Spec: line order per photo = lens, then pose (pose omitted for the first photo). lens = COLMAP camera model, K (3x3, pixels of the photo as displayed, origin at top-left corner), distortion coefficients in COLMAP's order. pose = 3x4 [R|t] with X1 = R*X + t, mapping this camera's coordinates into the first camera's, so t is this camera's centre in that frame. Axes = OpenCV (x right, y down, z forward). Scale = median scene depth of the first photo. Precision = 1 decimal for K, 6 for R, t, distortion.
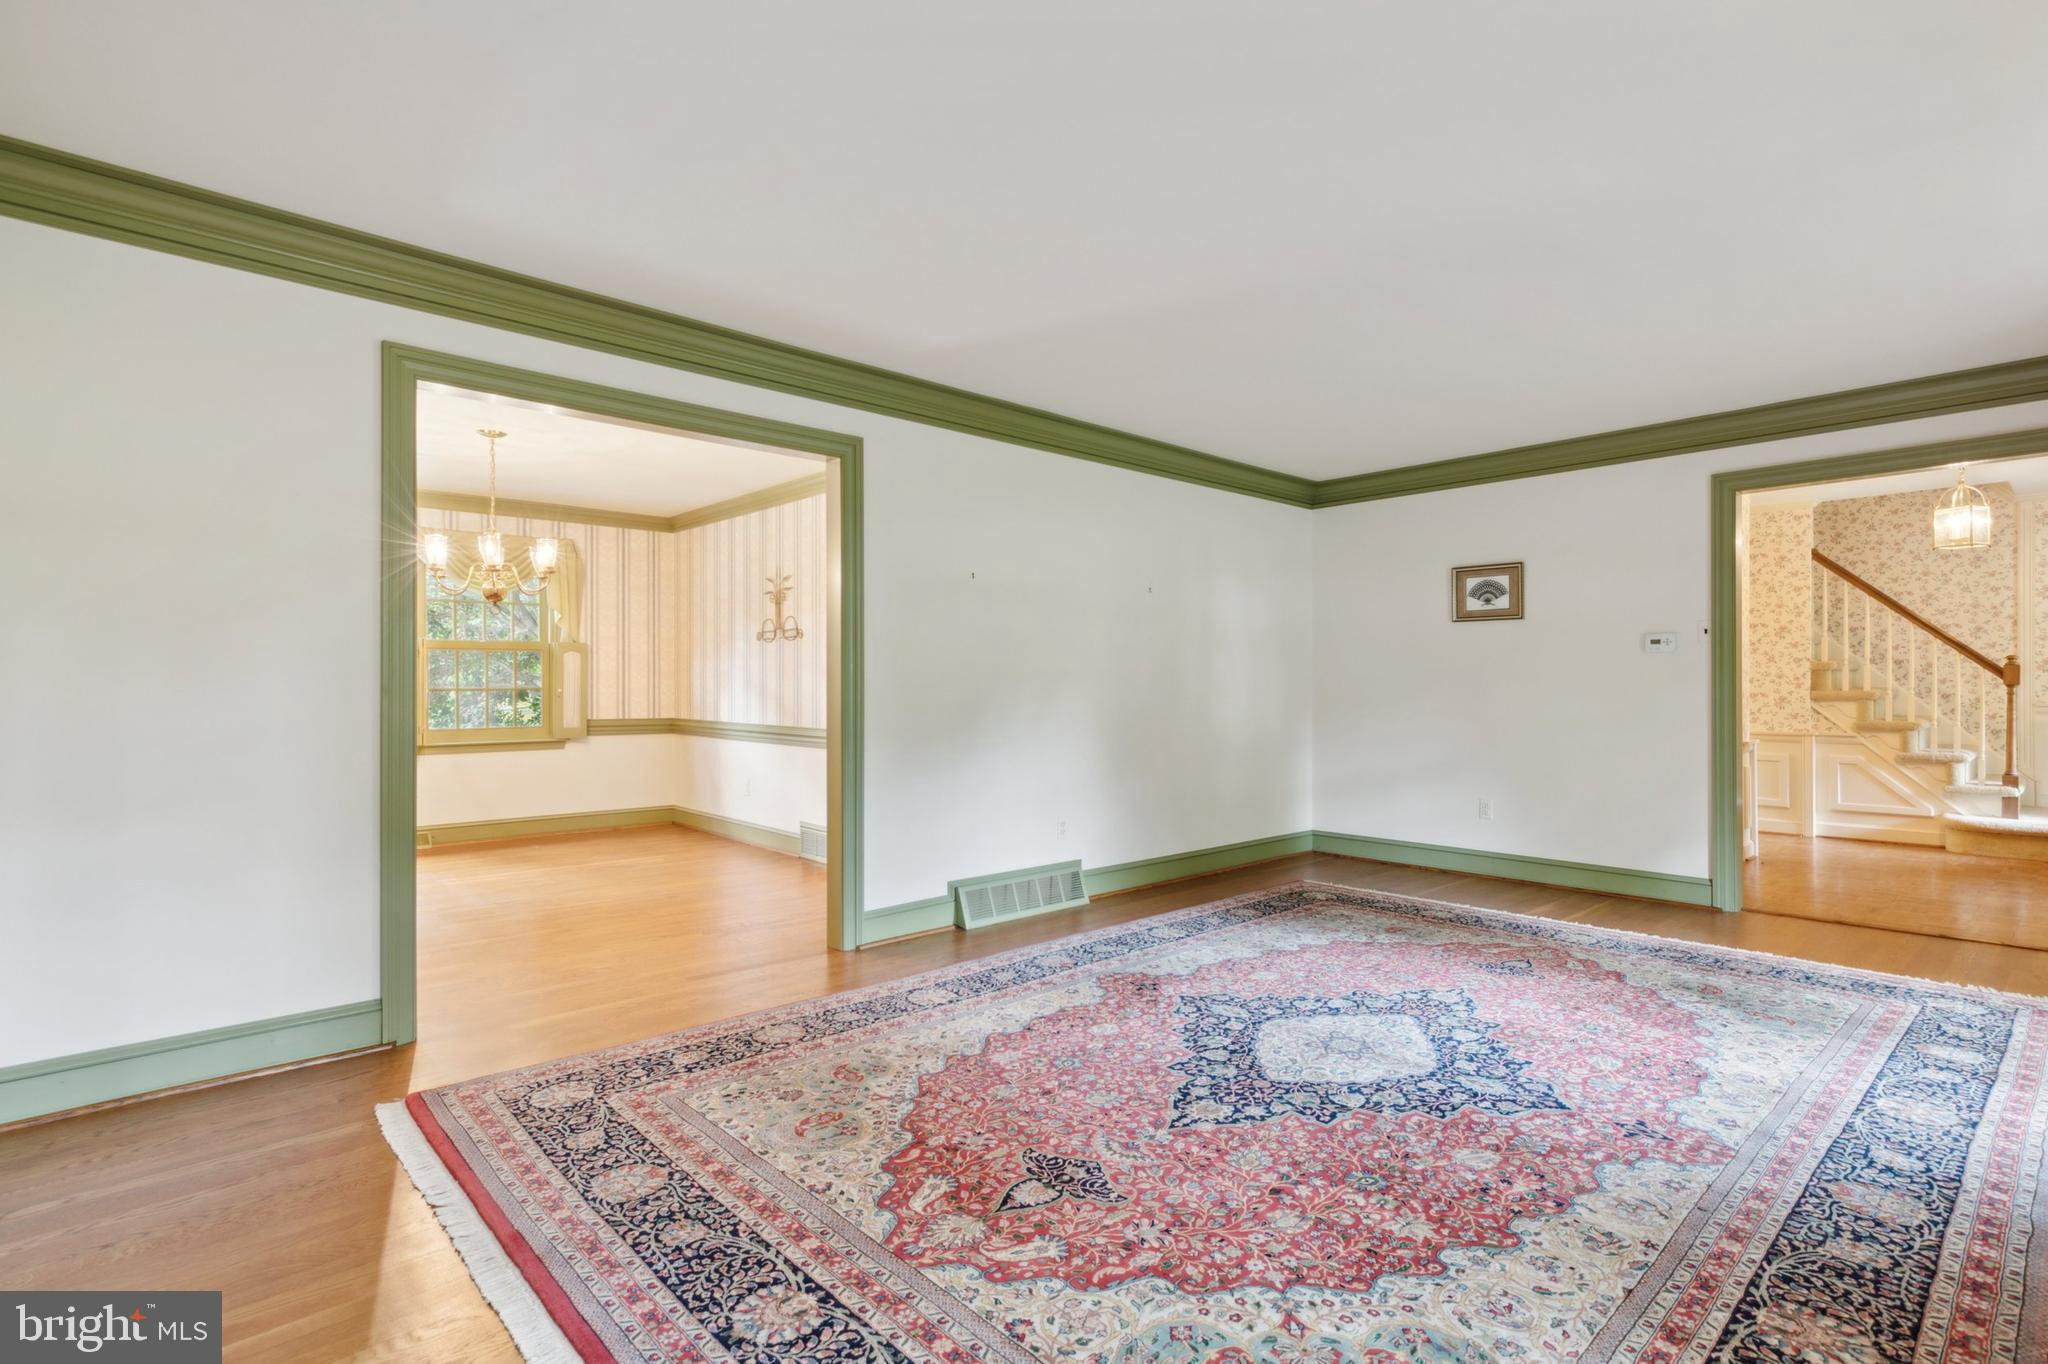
lens RADIAL K [[995.4, 0, 1020.2], [0, 995.4, 685.3], [0, 0, 1]] dist [0.003697, 0.000845]
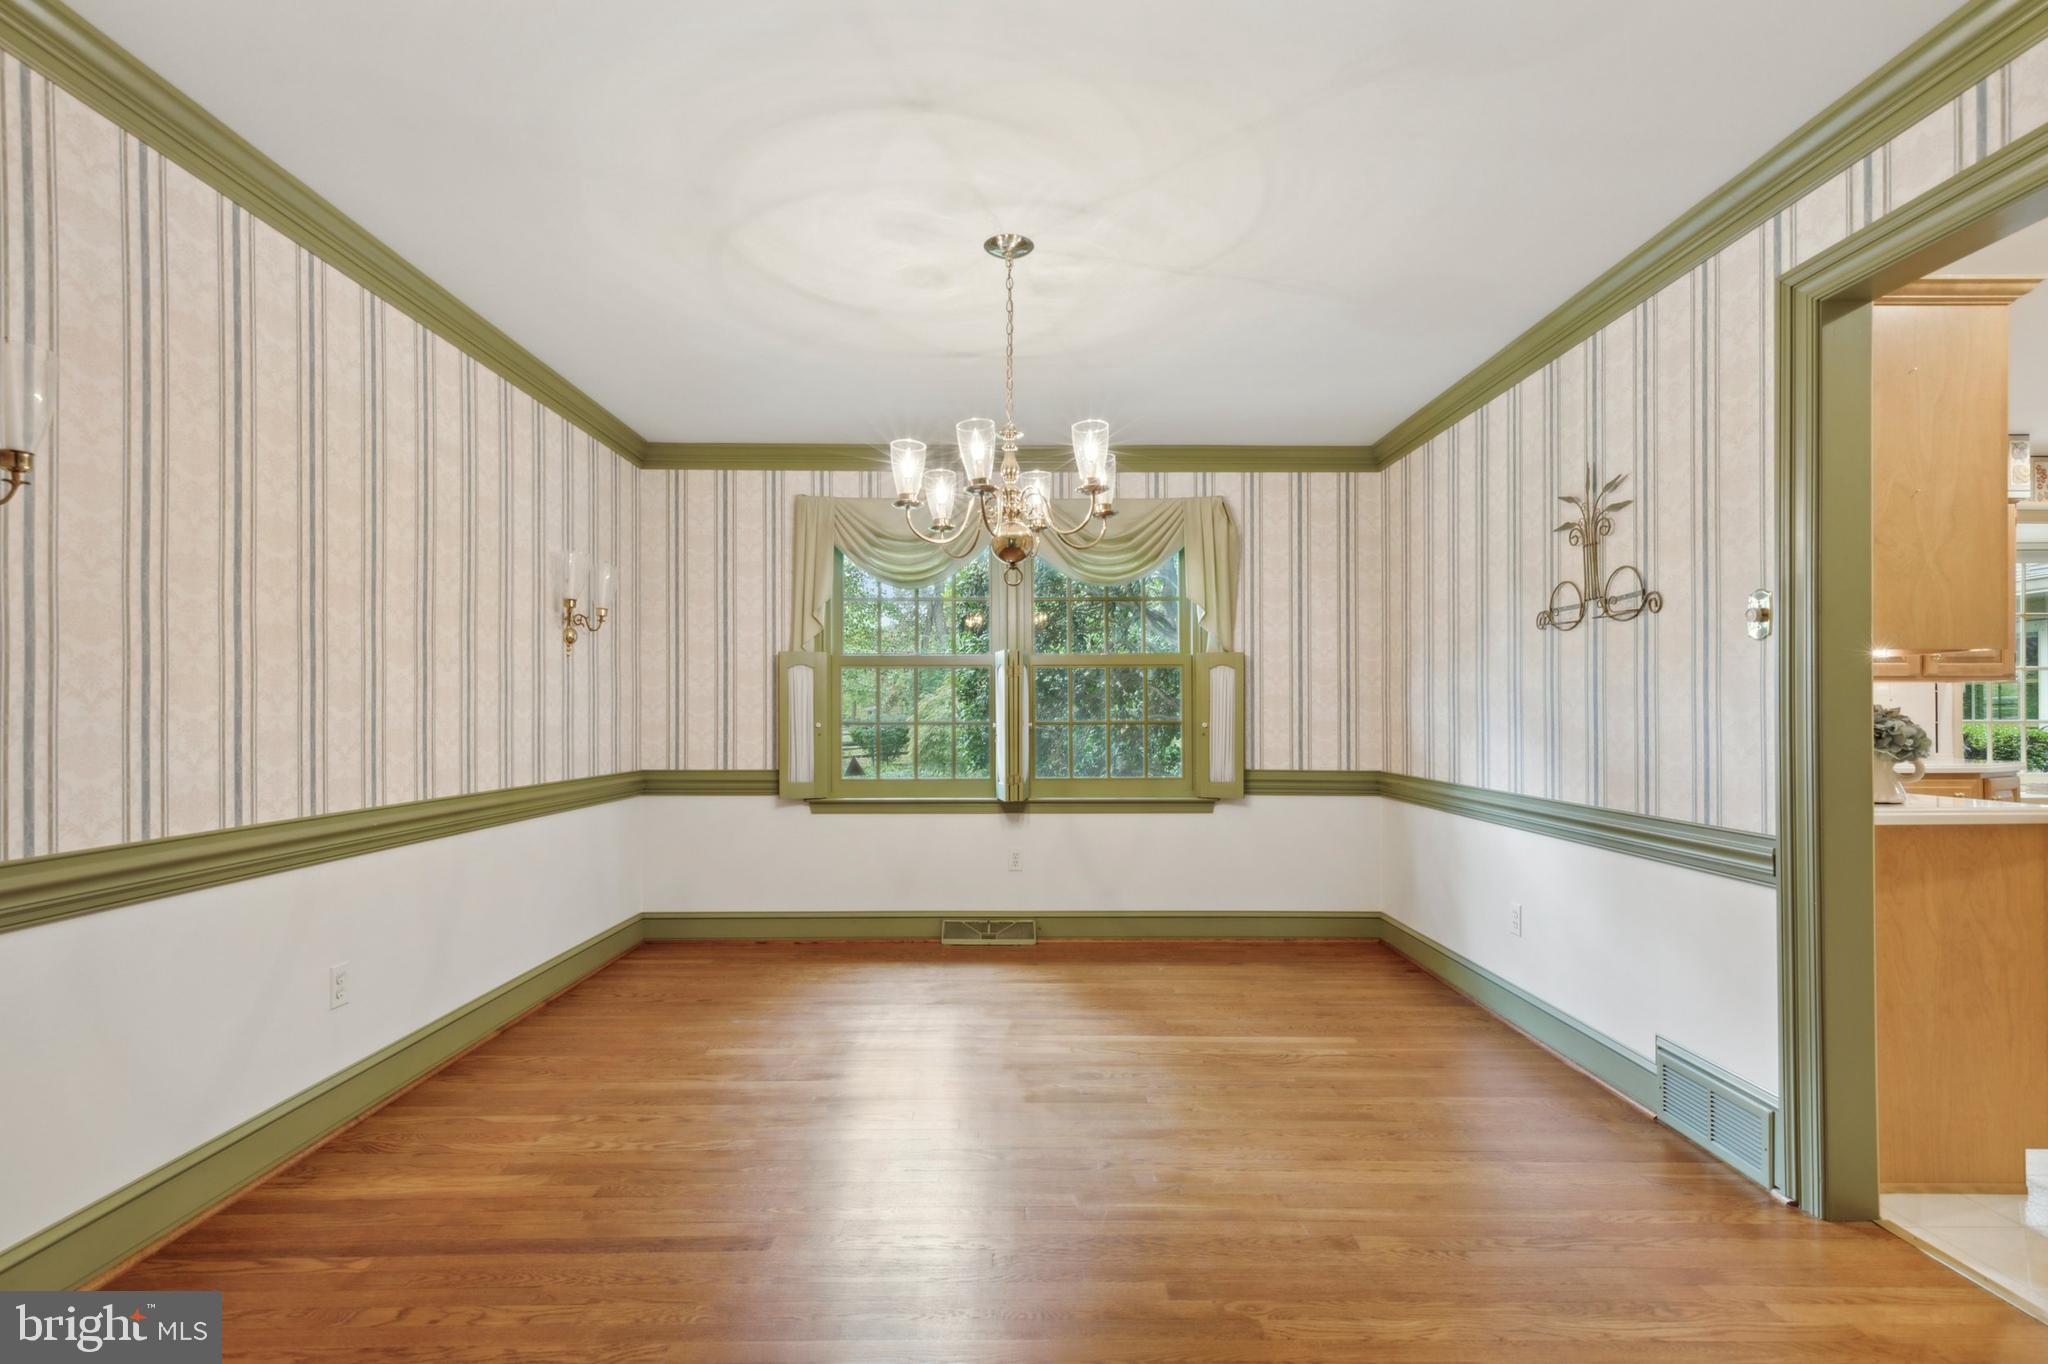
lens RADIAL K [[944.7, 0, 1023.2], [0, 944.7, 701.9], [0, 0, 1]] dist [0.005734, 0.000930]
pose [[0.747991, -0.006768, -0.663674, -0.133906], [-0.003595, 0.999892, -0.014248, -0.000941], [0.663699, 0.013043, 0.747886, 0.445009]]
